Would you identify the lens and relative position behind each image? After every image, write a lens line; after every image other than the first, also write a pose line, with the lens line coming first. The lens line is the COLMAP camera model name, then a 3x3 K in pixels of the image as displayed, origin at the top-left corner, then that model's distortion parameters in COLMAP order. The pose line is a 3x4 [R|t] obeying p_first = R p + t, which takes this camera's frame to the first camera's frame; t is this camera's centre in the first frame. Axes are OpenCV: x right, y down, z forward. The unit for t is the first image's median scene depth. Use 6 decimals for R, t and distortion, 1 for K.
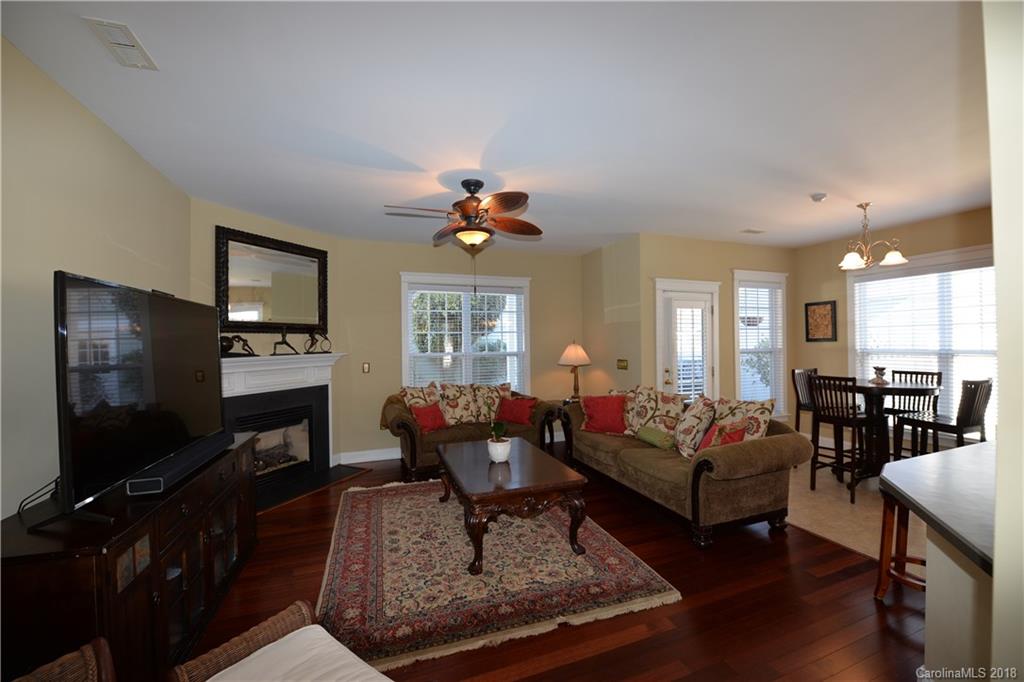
lens RADIAL K [[406.8, 0, 510.5], [0, 406.8, 342.7], [0, 0, 1]] dist [-0.017944, -0.000429]
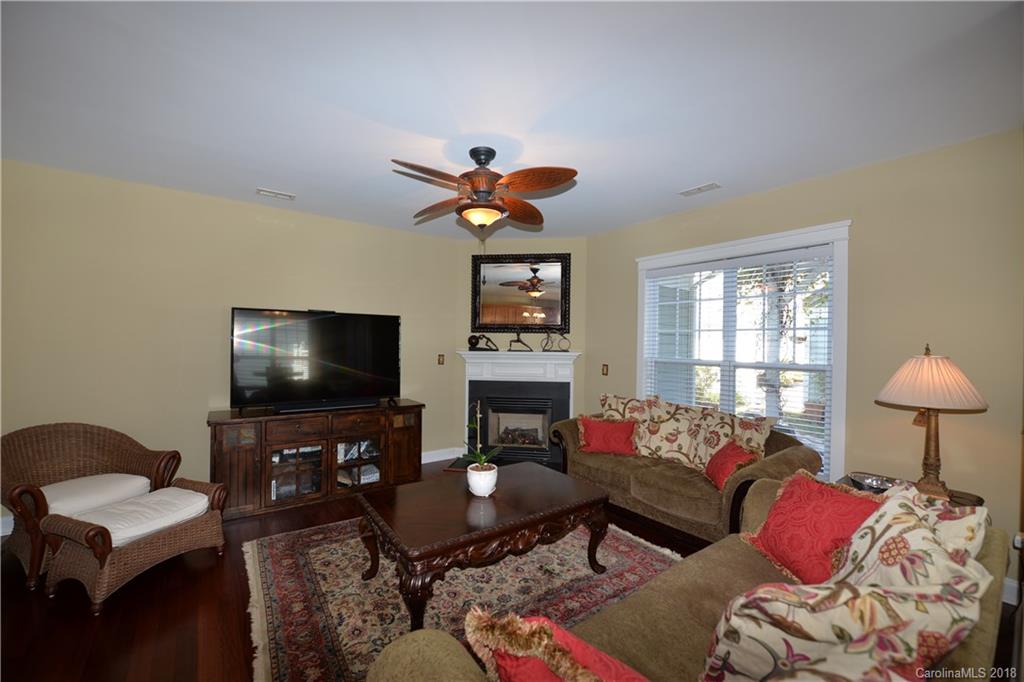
lens RADIAL K [[406.8, 0, 510.8], [0, 406.8, 342.3], [0, 0, 1]] dist [-0.017944, -0.000429]
pose [[0.279218, 0.016611, -0.960084, 0.532926], [-0.019100, 0.999749, 0.011743, -0.008237], [0.960038, 0.015059, 0.279465, 0.603292]]
